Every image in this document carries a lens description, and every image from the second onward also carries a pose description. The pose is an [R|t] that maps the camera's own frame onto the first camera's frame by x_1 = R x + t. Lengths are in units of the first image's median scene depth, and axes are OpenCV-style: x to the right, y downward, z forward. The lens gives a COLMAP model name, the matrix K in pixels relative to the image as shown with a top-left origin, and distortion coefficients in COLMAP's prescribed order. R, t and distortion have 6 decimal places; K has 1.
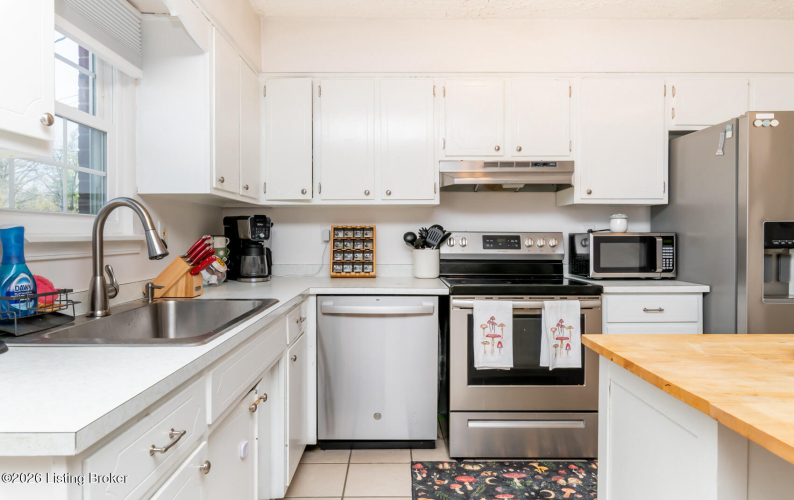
lens RADIAL K [[510.2, 0, 396.8], [0, 510.2, 247.3], [0, 0, 1]] dist [0.003498, -0.000007]
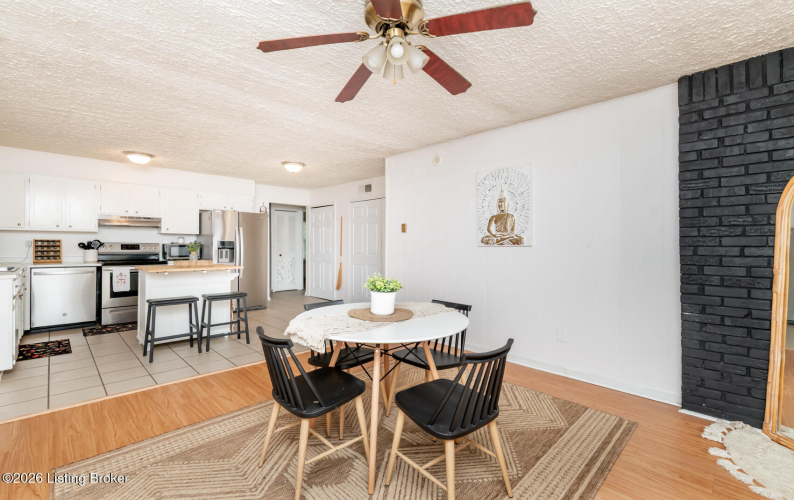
lens RADIAL K [[348.0, 0, 394.6], [0, 348.0, 245.5], [0, 0, 1]] dist [0.001178, 0.000034]
pose [[0.711455, 0.005482, 0.702711, -0.077907], [0.001345, 0.999957, -0.009163, -0.000457], [-0.702731, 0.007464, 0.711417, -1.193596]]
